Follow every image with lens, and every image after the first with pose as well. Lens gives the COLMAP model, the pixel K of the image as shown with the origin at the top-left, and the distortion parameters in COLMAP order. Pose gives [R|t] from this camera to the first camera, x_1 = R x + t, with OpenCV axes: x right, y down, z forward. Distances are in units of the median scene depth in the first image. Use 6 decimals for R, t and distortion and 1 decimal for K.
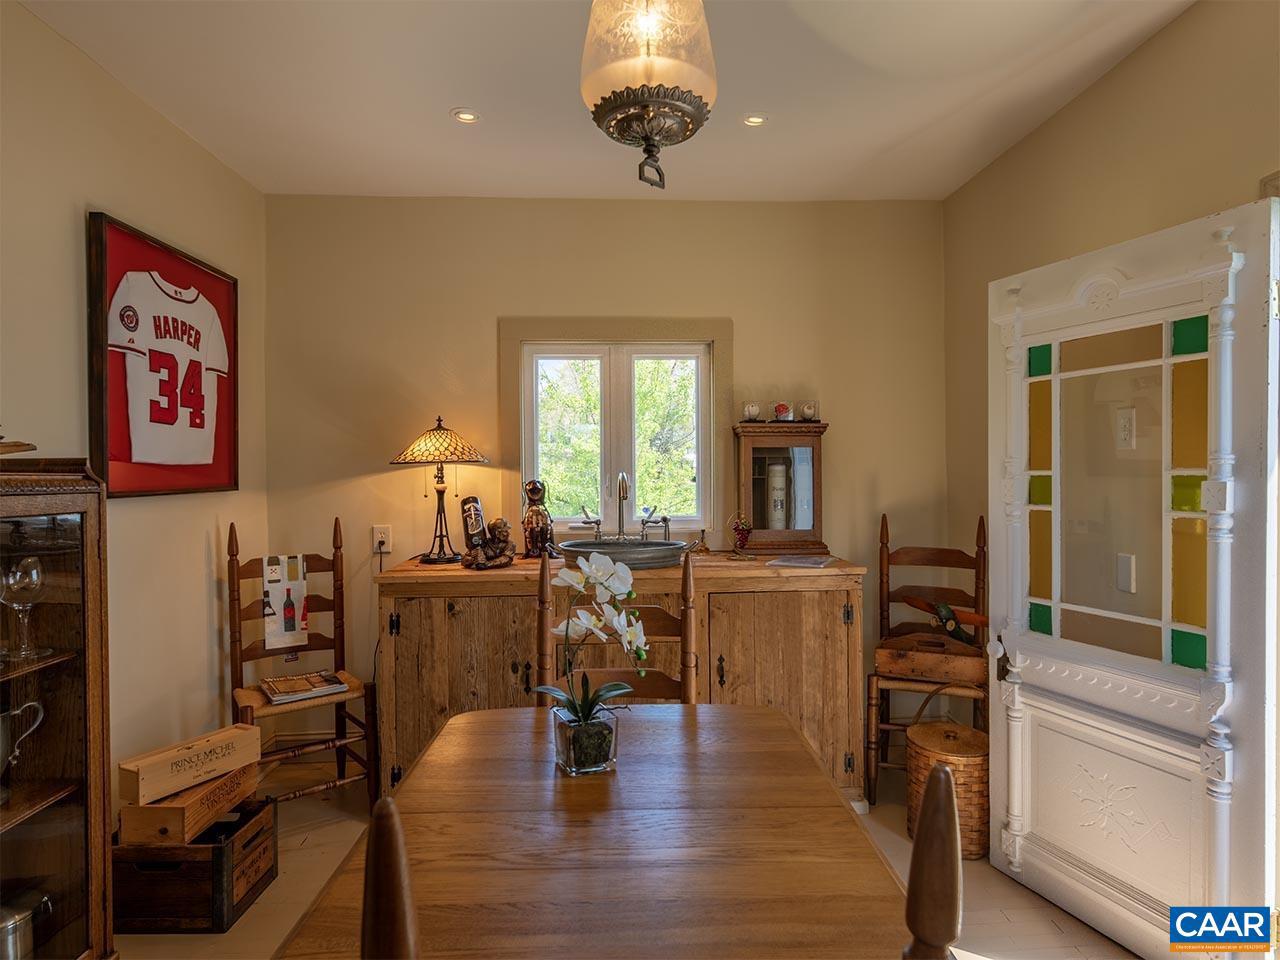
lens RADIAL K [[732.9, 0, 640.0], [0, 732.9, 480.0], [0, 0, 1]] dist [-0.000572, 0.000083]
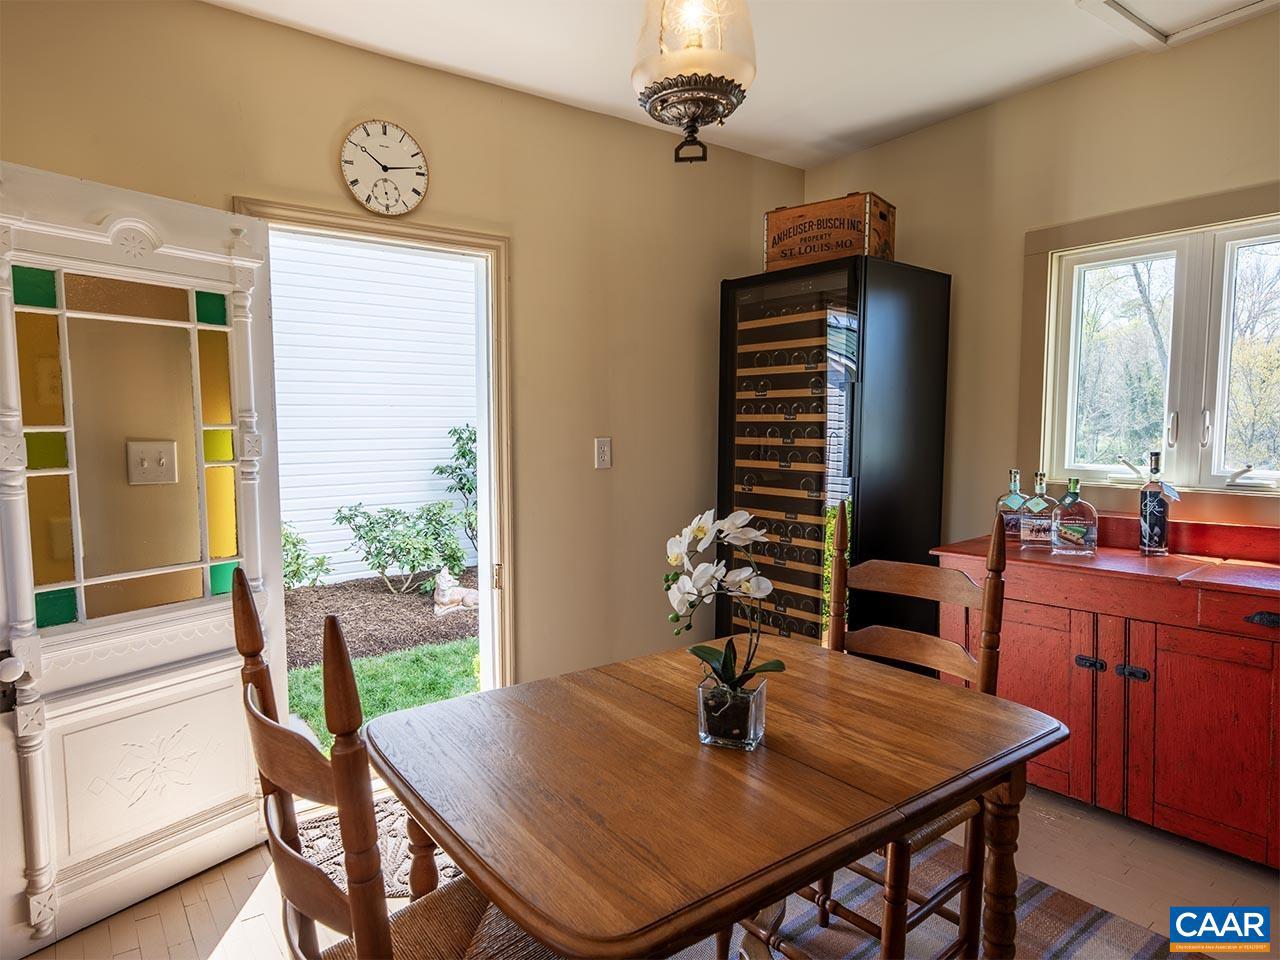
lens RADIAL K [[732.9, 0, 640.0], [0, 732.9, 480.0], [0, 0, 1]] dist [-0.000572, 0.000083]
pose [[-0.560647, -0.052155, 0.826411, -0.565447], [0.021702, 0.996746, 0.077627, -0.002460], [-0.827771, 0.061456, -0.557691, 1.053964]]
